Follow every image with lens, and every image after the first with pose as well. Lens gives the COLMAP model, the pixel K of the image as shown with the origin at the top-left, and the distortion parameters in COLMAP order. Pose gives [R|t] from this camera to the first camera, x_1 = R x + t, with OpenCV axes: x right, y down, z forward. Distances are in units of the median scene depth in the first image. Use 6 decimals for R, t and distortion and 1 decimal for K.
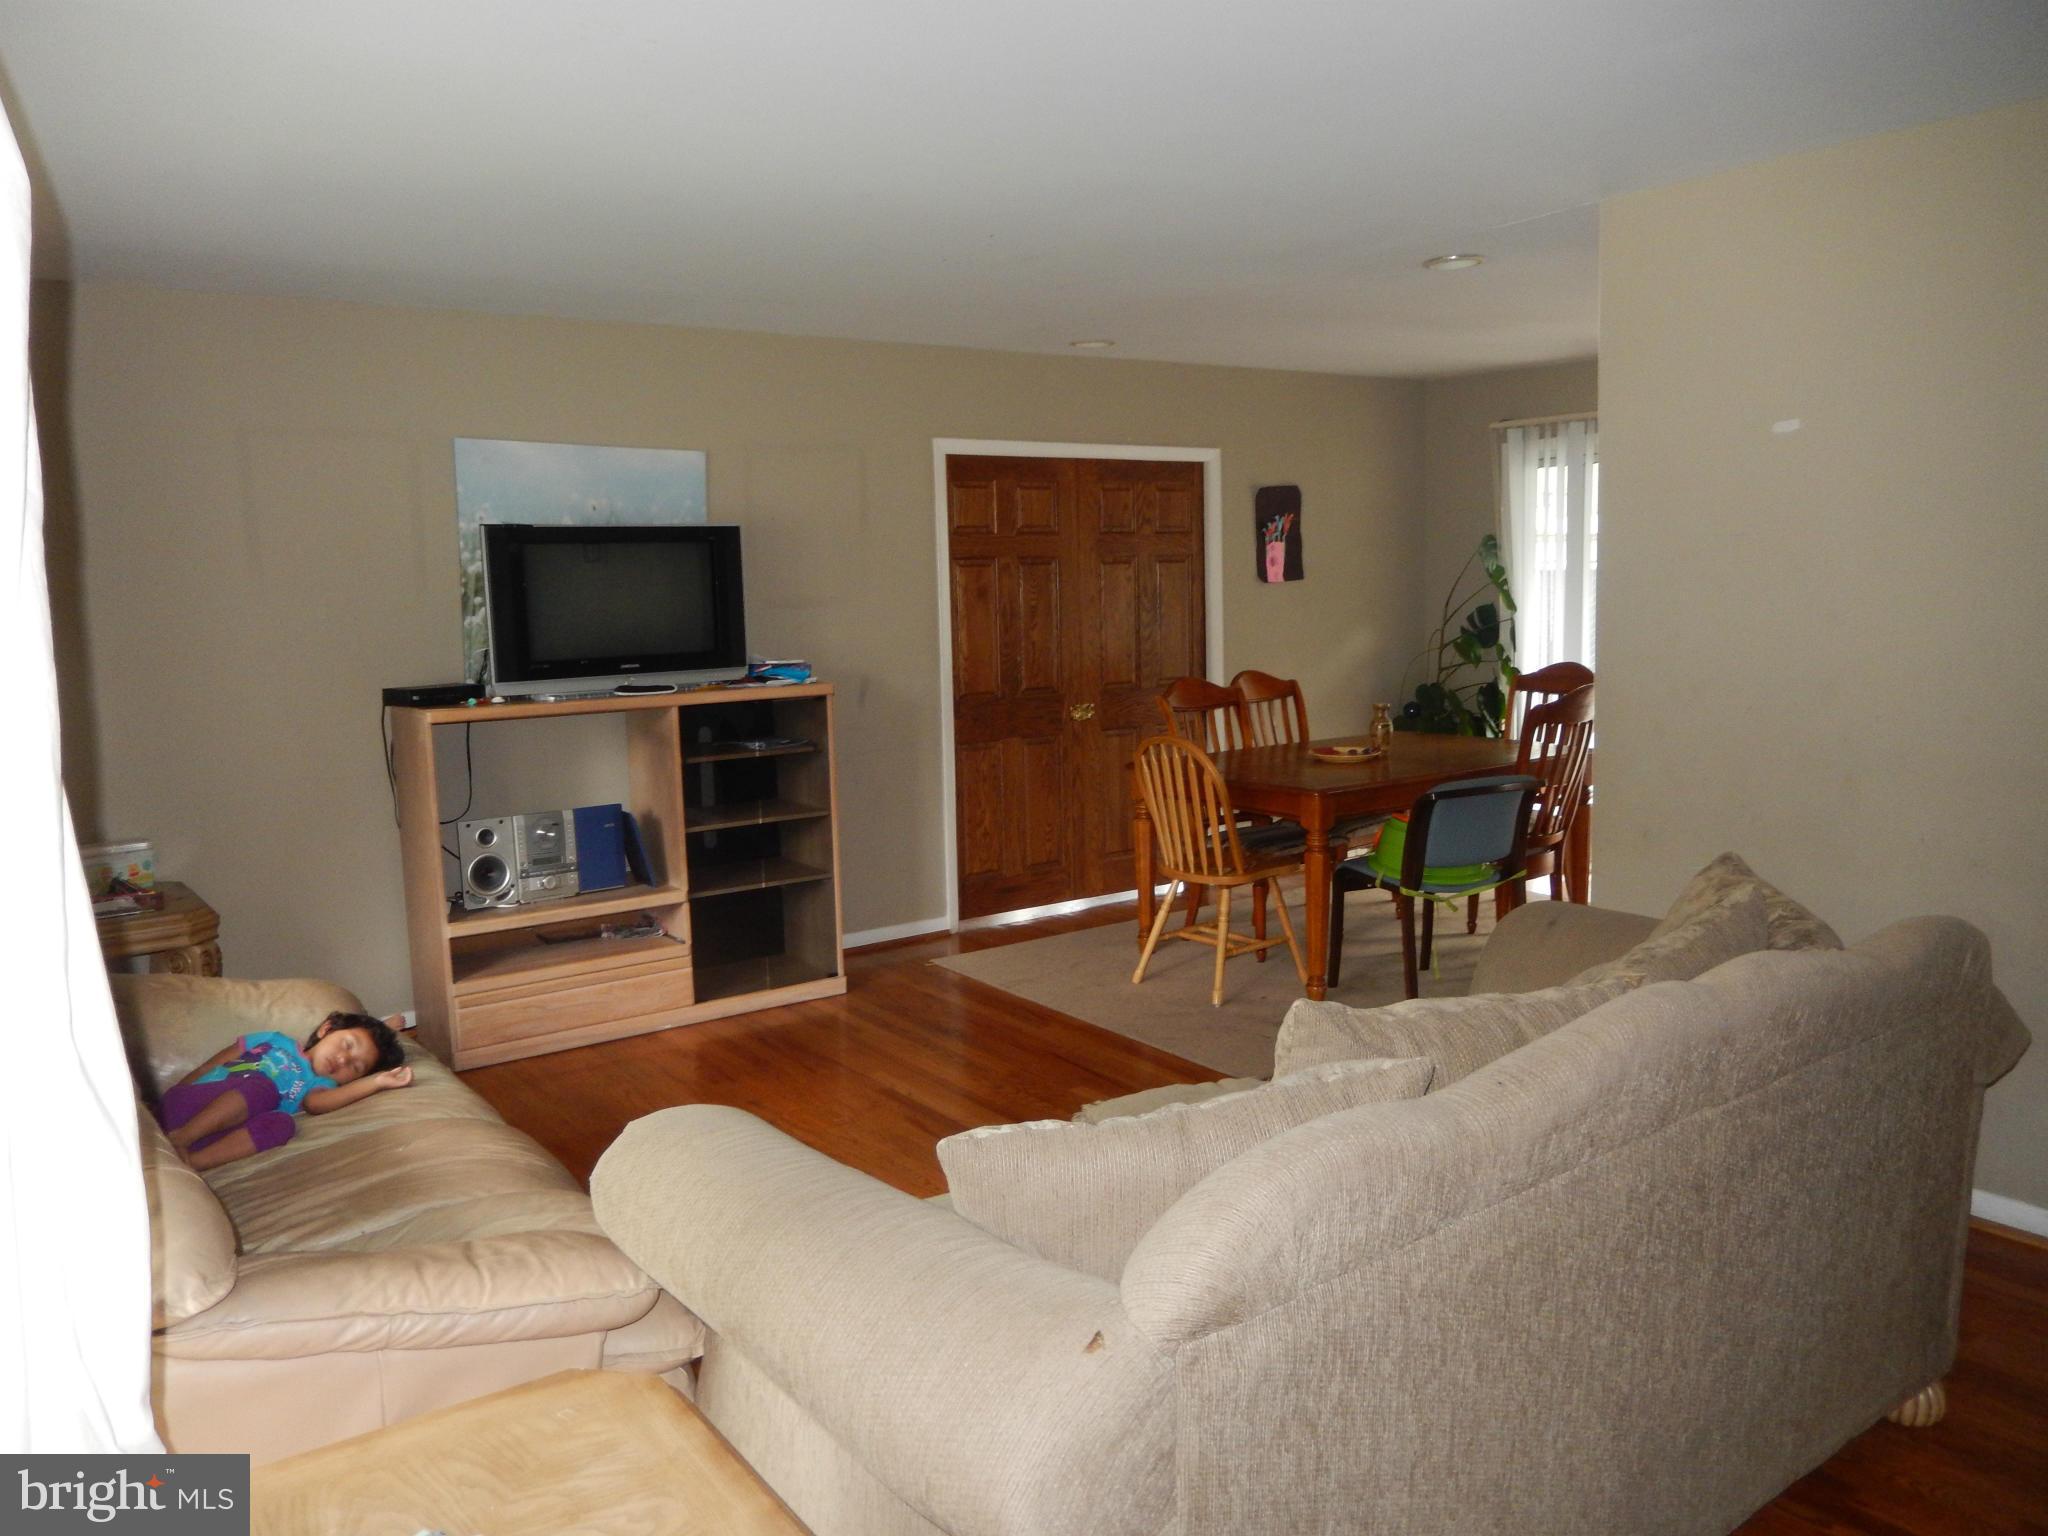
lens RADIAL K [[1510.4, 0, 1026.5], [0, 1510.4, 778.1], [0, 0, 1]] dist [-0.019705, -0.001421]
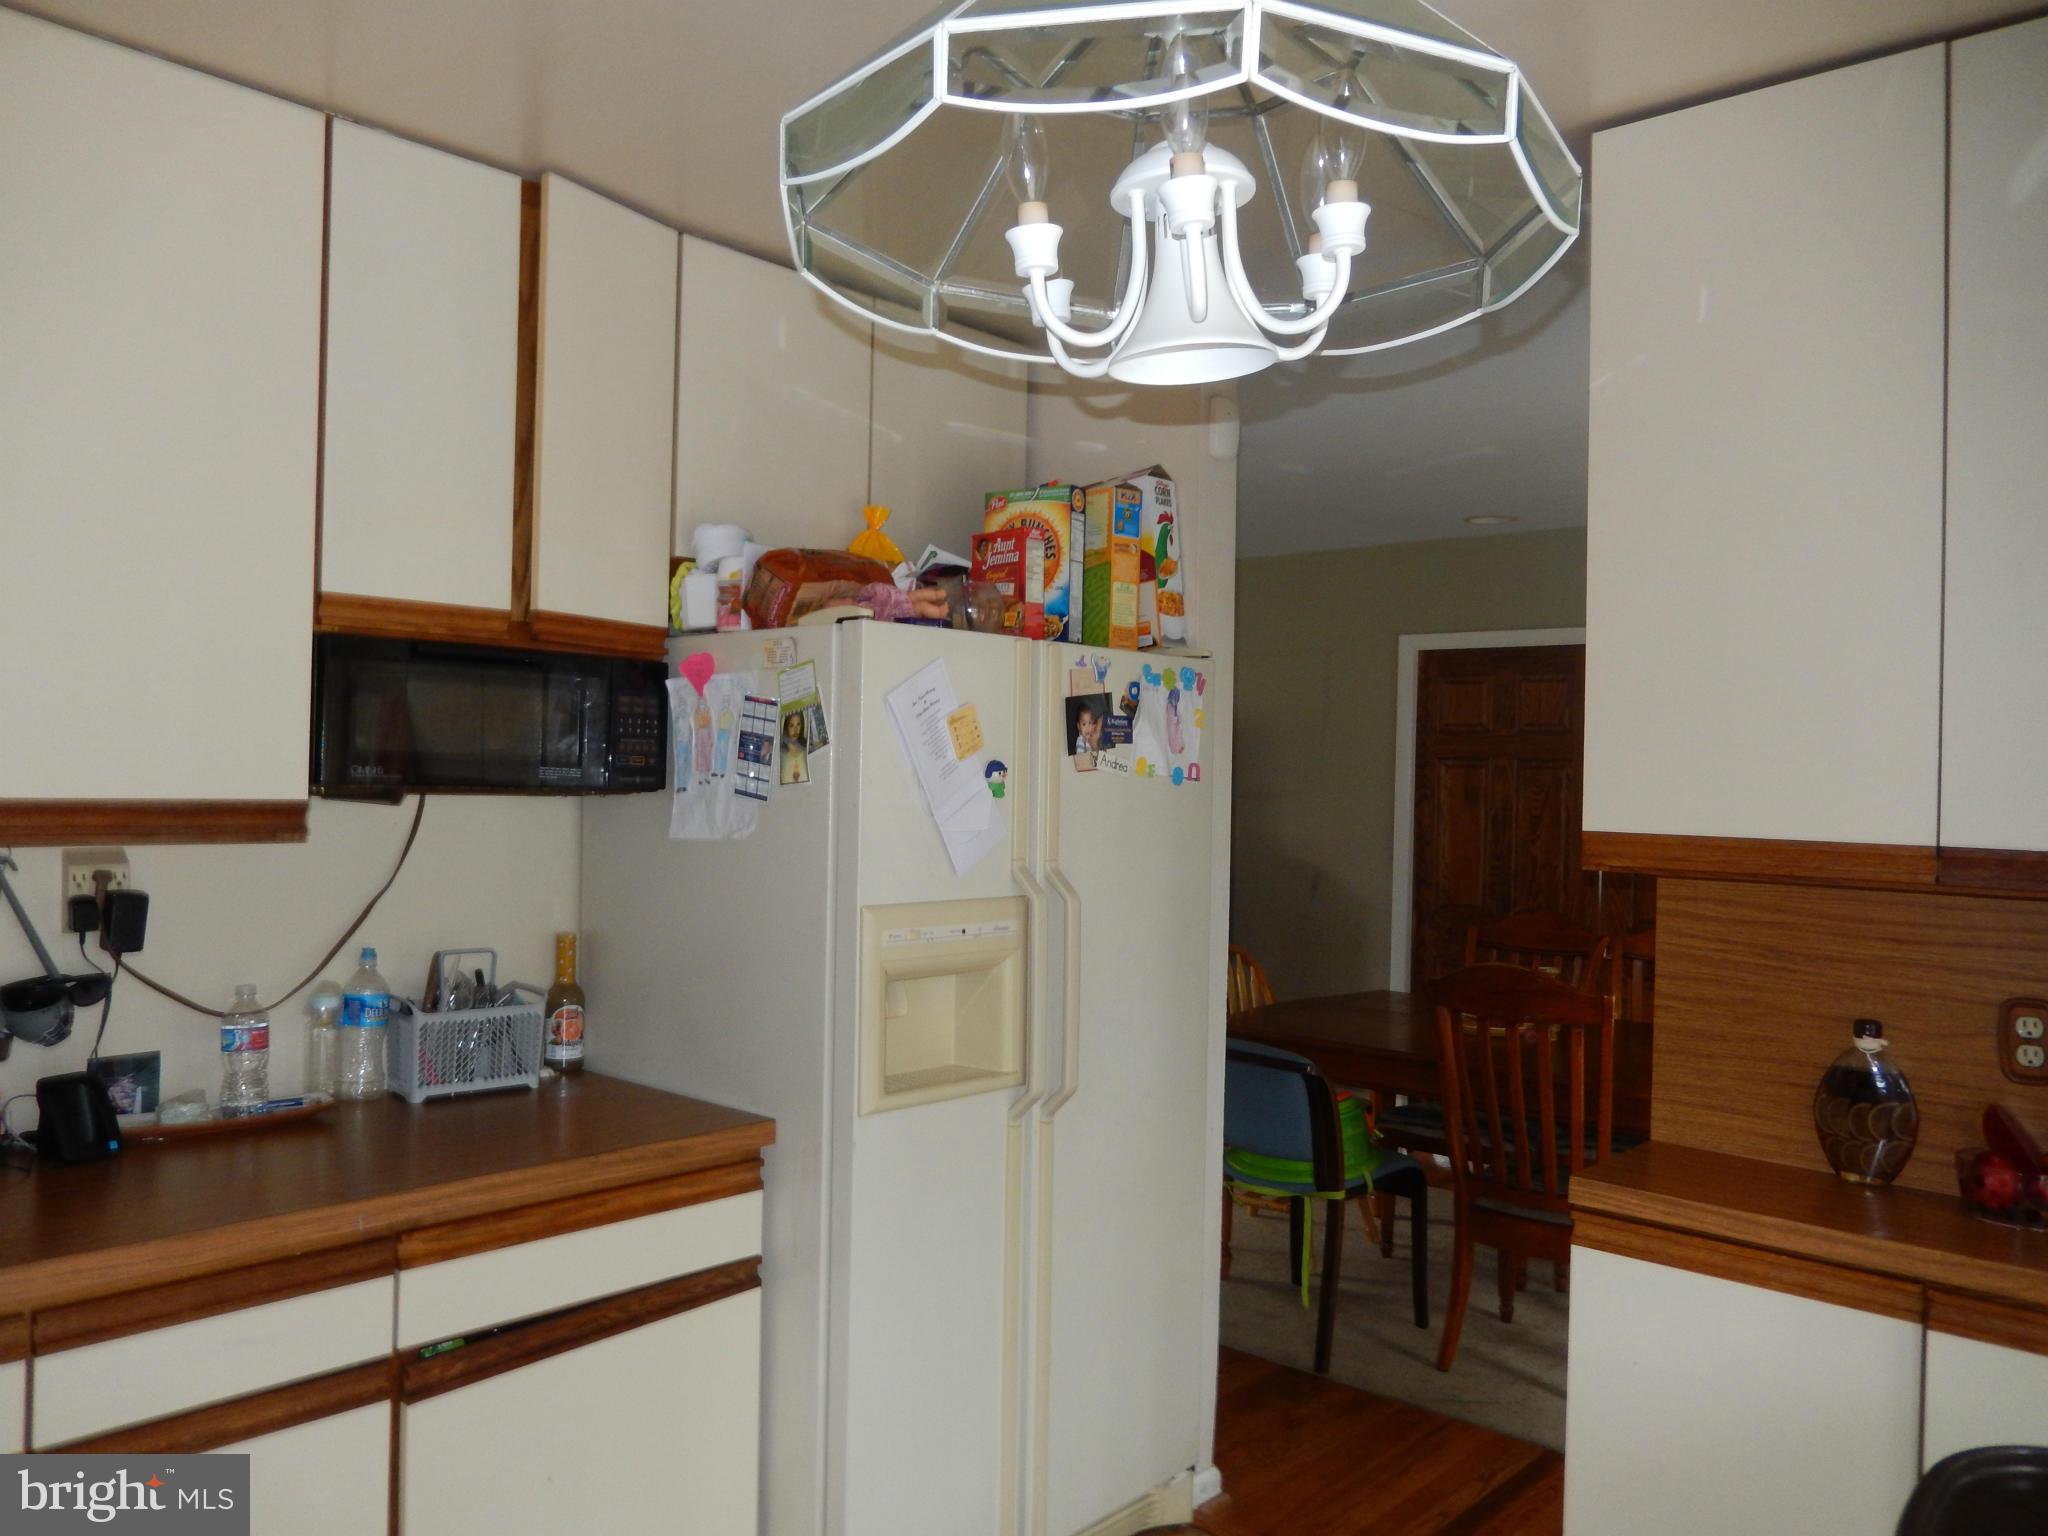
lens RADIAL K [[1510.4, 0, 1026.5], [0, 1510.4, 778.1], [0, 0, 1]] dist [-0.019705, -0.001421]
pose [[0.207180, 0.031351, -0.977800, 0.740970], [-0.152197, 0.988350, -0.000559, -0.085145], [0.966391, 0.148935, 0.209537, 0.503929]]
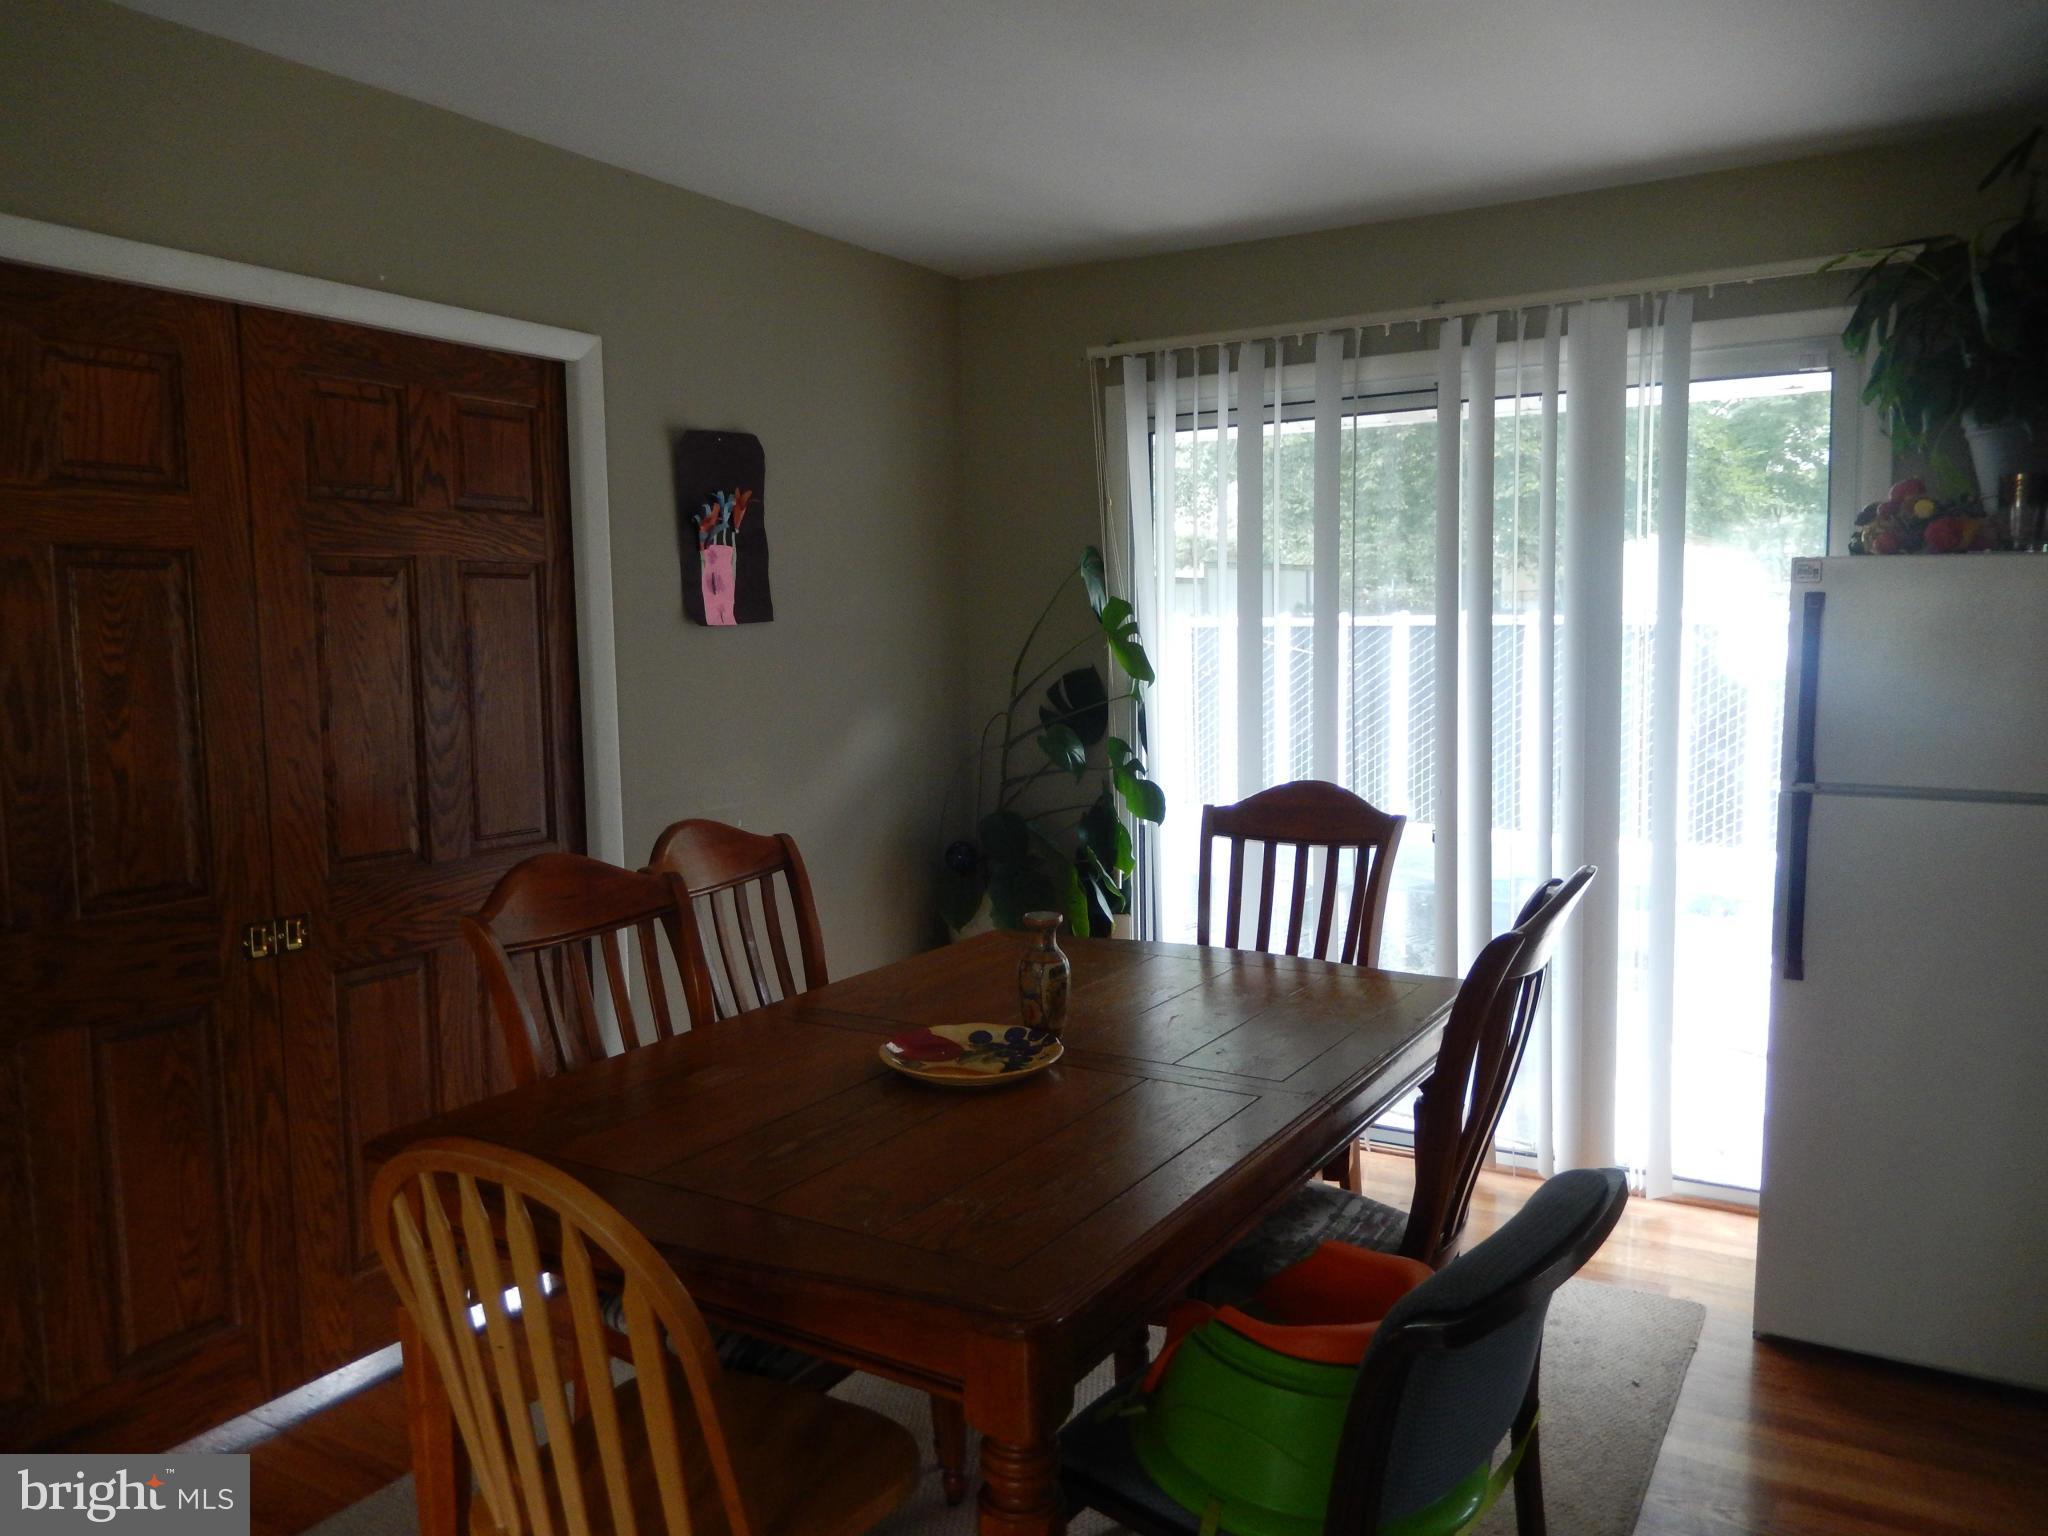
lens RADIAL K [[1510.4, 0, 1026.5], [0, 1510.4, 778.1], [0, 0, 1]] dist [-0.019705, -0.001421]
pose [[0.916005, -0.029011, 0.400117, 0.059376], [0.044644, 0.998558, -0.029803, -0.063140], [-0.398675, 0.045163, 0.915979, 0.532346]]
